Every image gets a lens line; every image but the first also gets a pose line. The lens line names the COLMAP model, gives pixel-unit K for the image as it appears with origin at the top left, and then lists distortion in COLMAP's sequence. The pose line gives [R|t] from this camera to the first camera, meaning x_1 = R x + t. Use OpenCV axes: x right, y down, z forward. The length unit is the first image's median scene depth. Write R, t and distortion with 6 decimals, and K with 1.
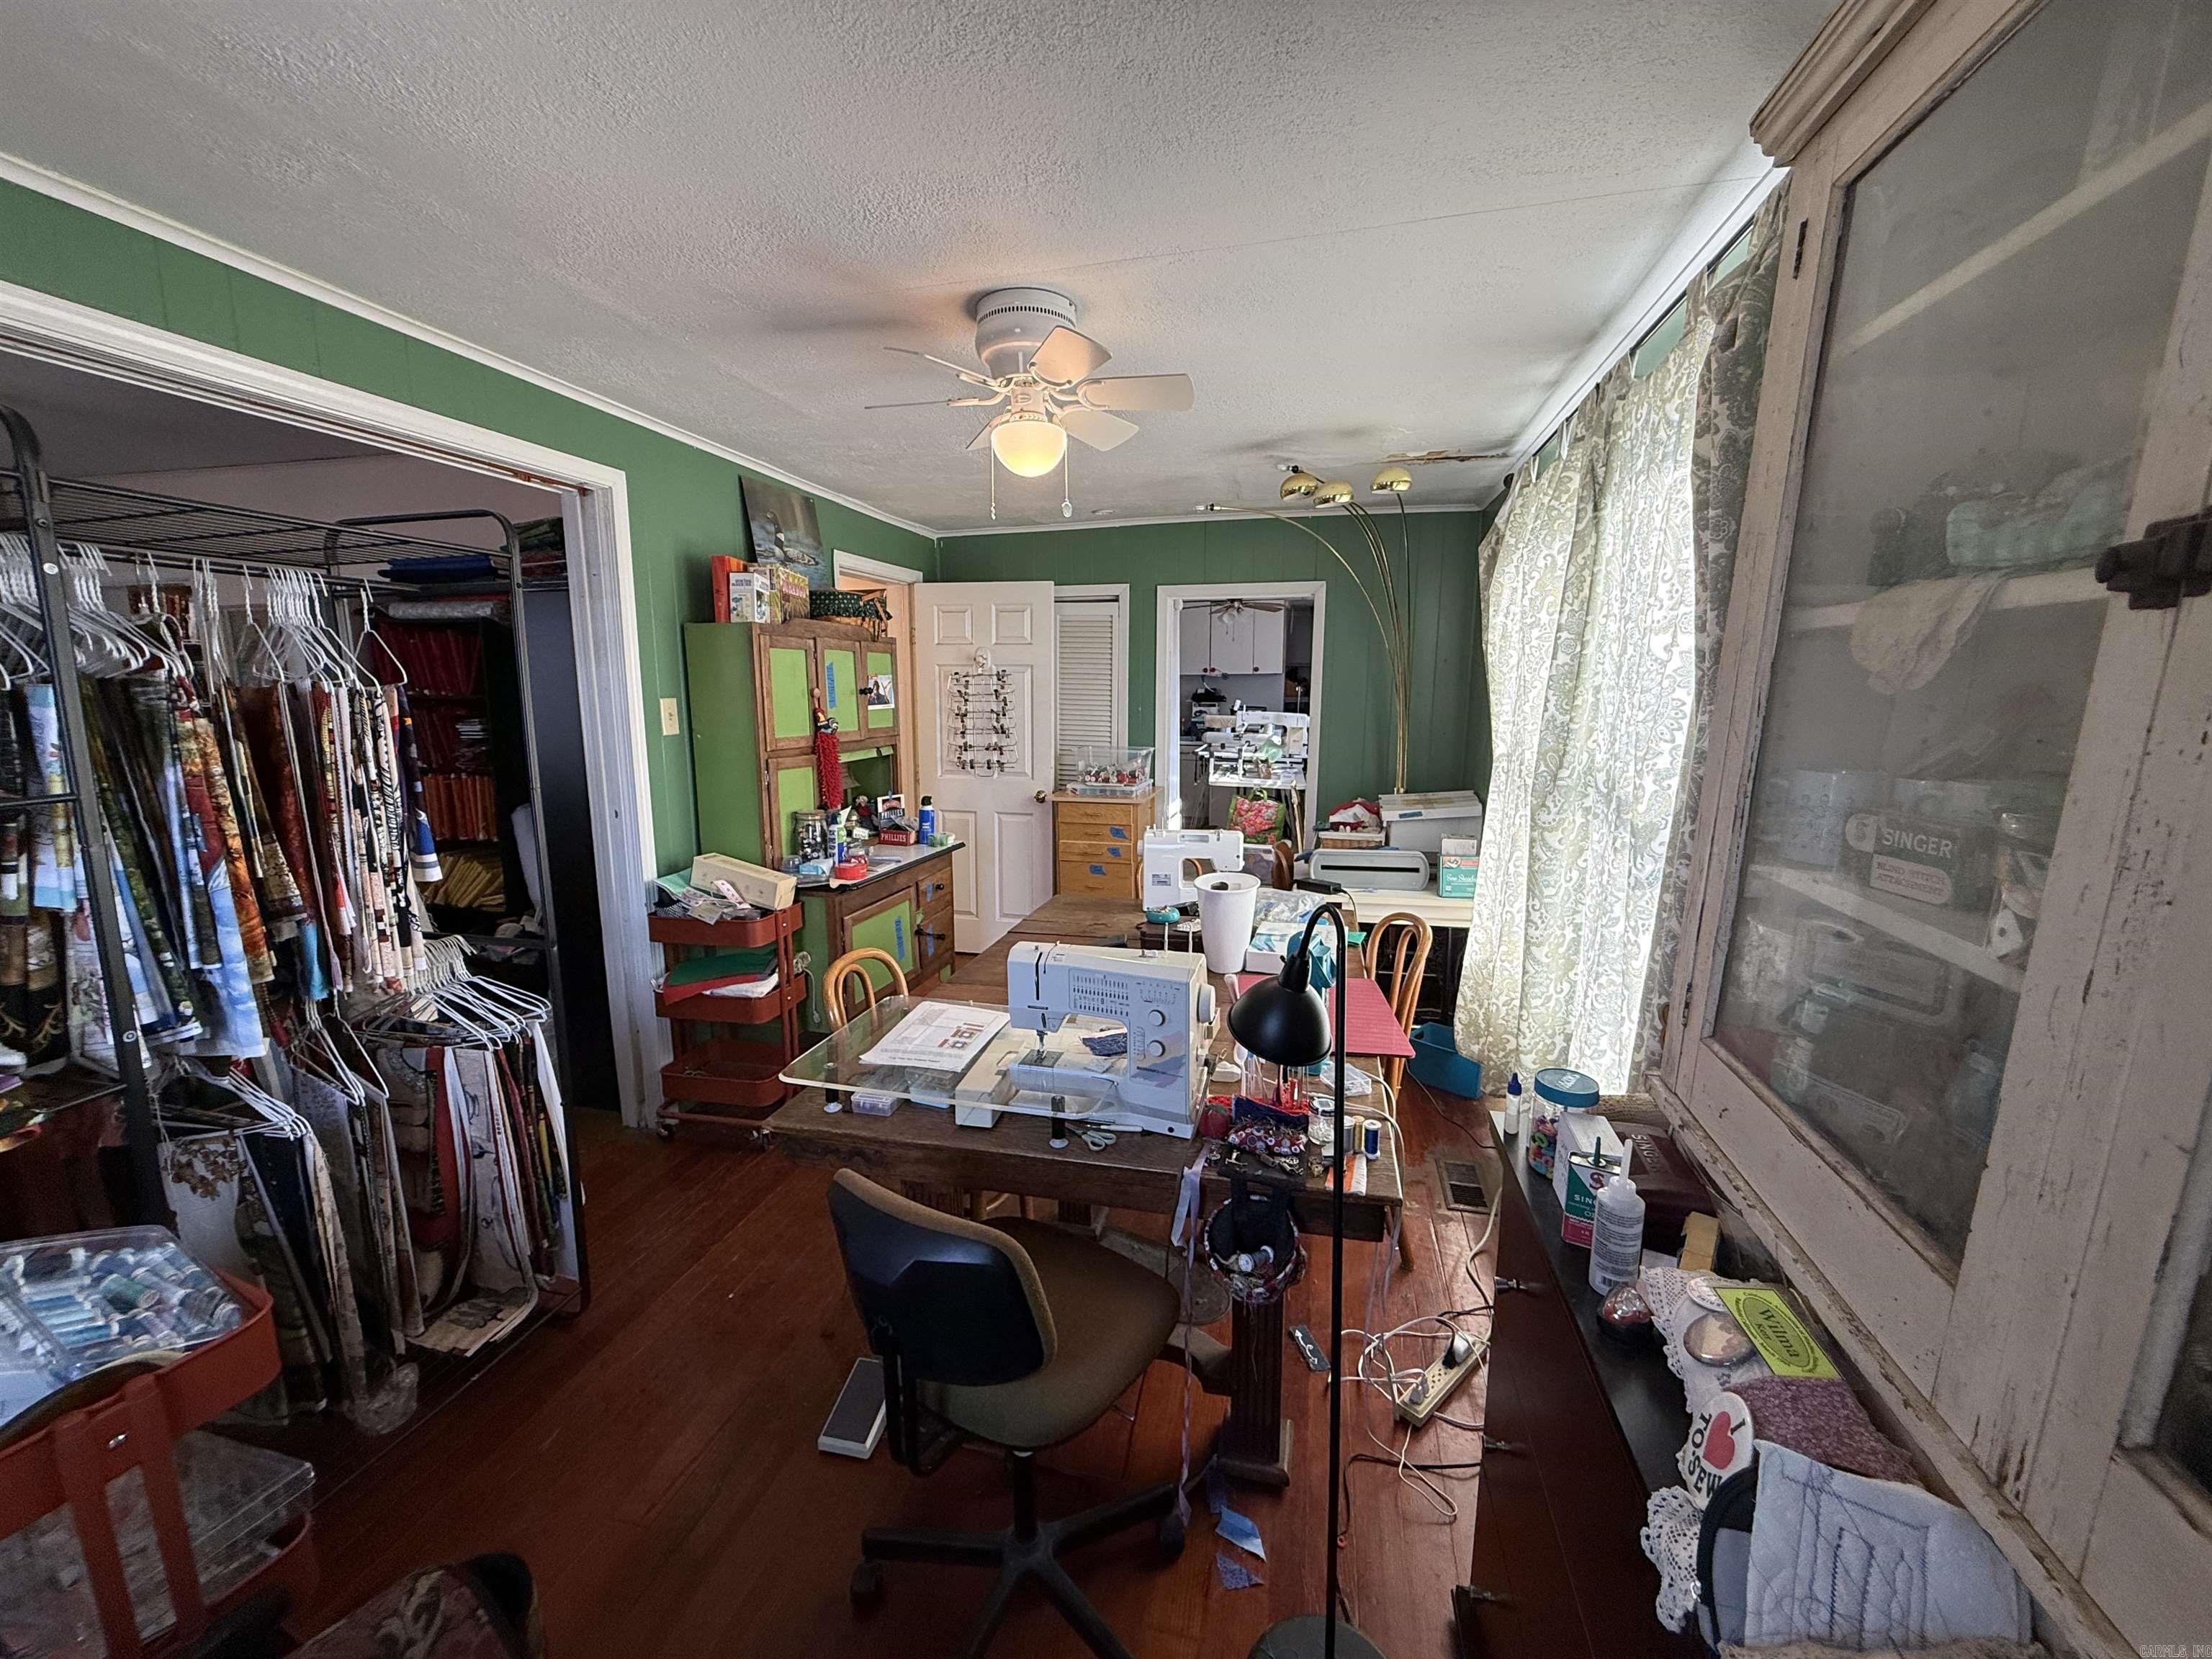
lens RADIAL K [[880.8, 0, 1101.6], [0, 880.8, 839.0], [0, 0, 1]] dist [-0.000816, -0.000174]
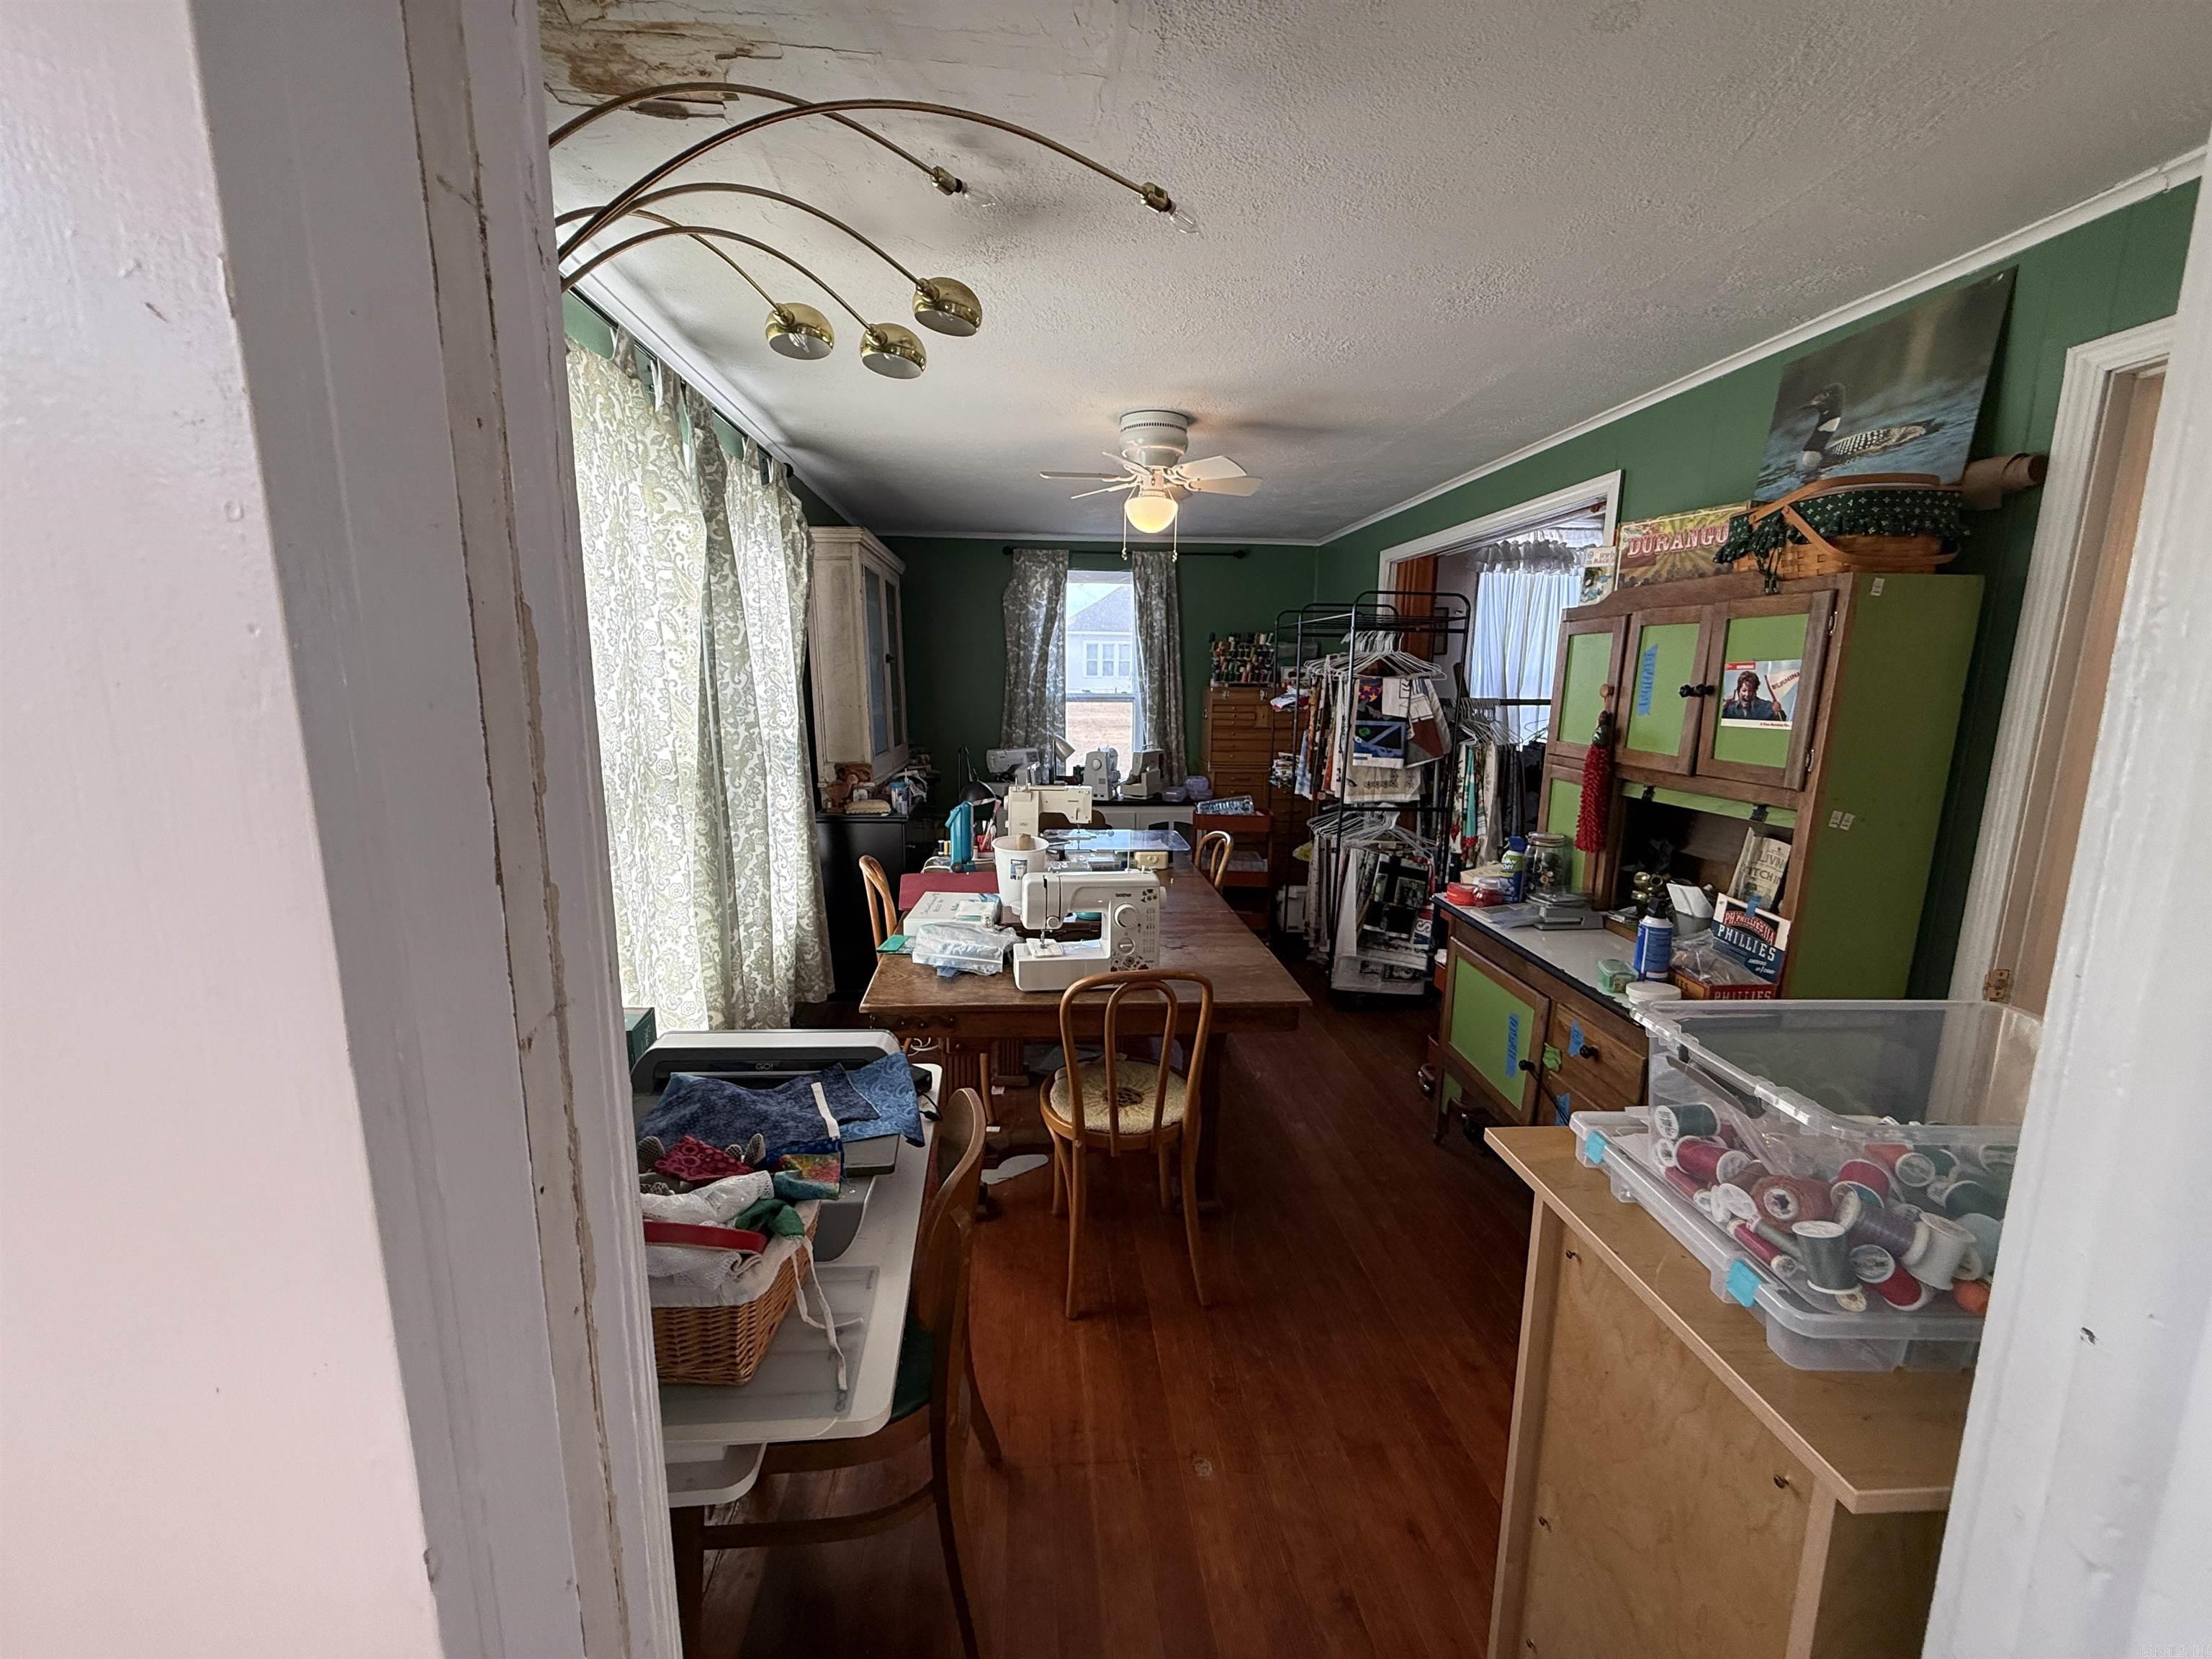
lens RADIAL K [[880.8, 0, 1097.6], [0, 880.8, 833.0], [0, 0, 1]] dist [-0.000816, -0.000174]
pose [[-0.946716, 0.050163, -0.318141, 0.273427], [-0.065602, 0.937054, 0.342968, -0.241227], [0.315319, 0.345563, -0.883832, 1.355095]]
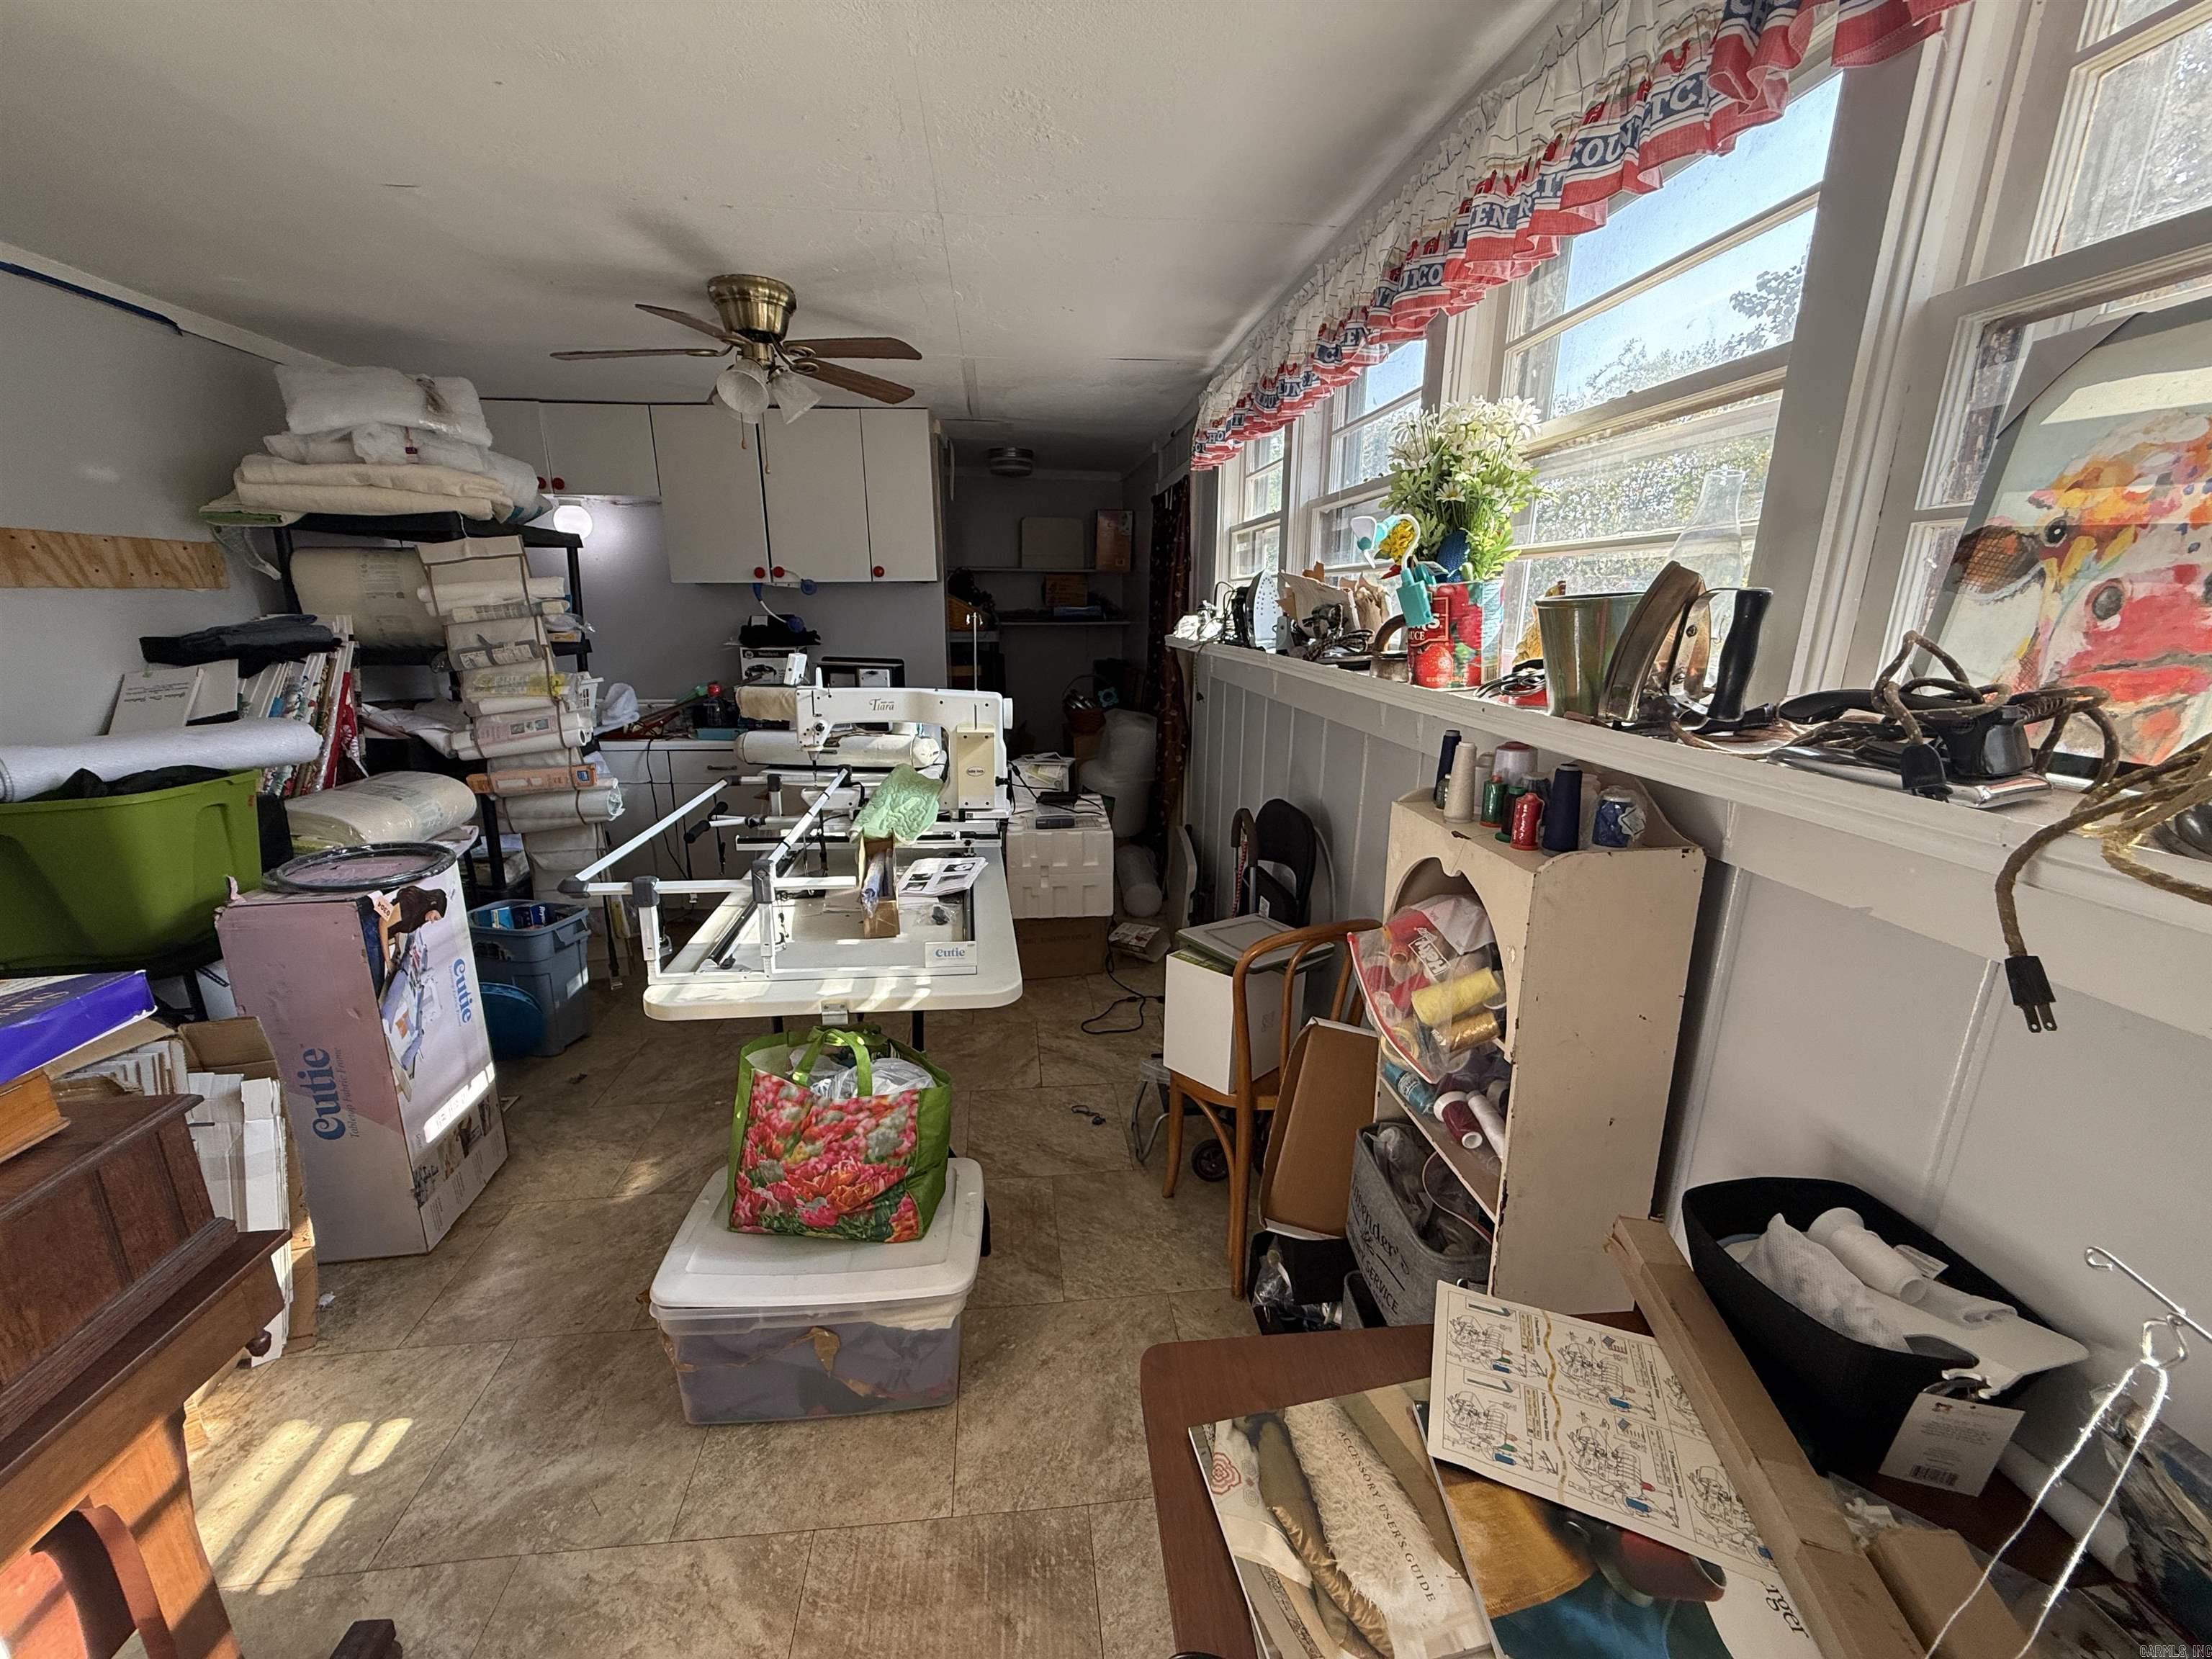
lens RADIAL K [[880.8, 0, 1103.3], [0, 880.8, 833.9], [0, 0, 1]] dist [-0.000816, -0.000174]
pose [[0.939489, -0.077961, 0.333590, 0.169887], [0.051750, 0.994884, 0.086764, -0.130073], [-0.338648, -0.064251, 0.938717, 0.740512]]
